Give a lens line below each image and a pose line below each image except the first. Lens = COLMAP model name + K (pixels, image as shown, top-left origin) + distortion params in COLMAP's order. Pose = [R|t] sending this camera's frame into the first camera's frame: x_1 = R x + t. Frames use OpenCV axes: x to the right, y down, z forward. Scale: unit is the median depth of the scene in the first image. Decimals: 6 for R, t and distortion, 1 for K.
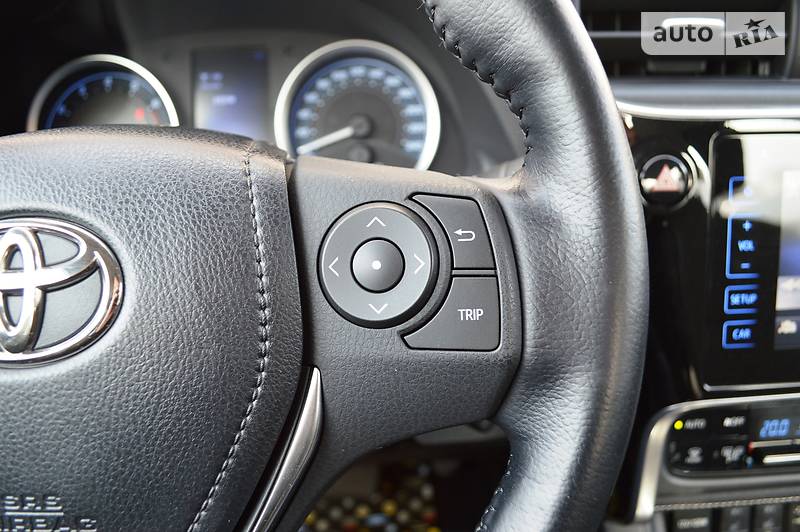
lens RADIAL K [[615.6, 0, 393.3], [0, 615.6, 279.7], [0, 0, 1]] dist [-0.078468, -0.000240]
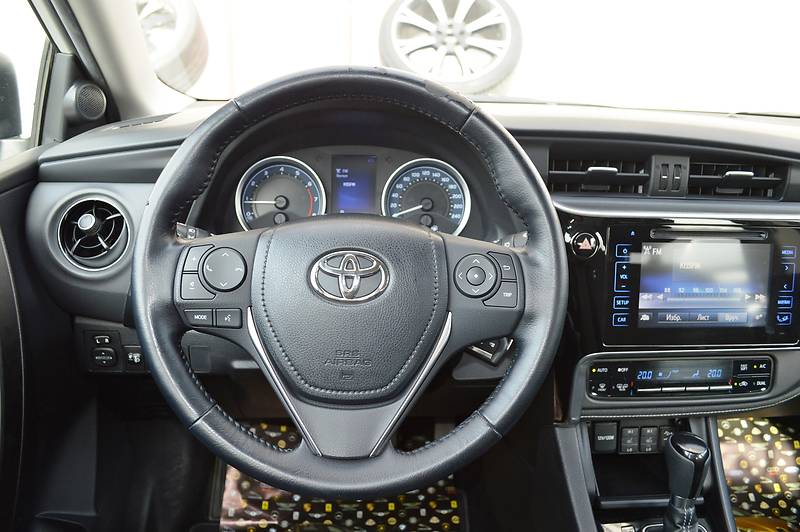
lens RADIAL K [[615.6, 0, 409.4], [0, 615.6, 281.5], [0, 0, 1]] dist [-0.078468, -0.000240]
pose [[0.995693, 0.040684, 0.083308, -0.326403], [-0.036286, 0.997901, -0.053645, 0.098634], [-0.085316, 0.050391, 0.995079, -1.030885]]
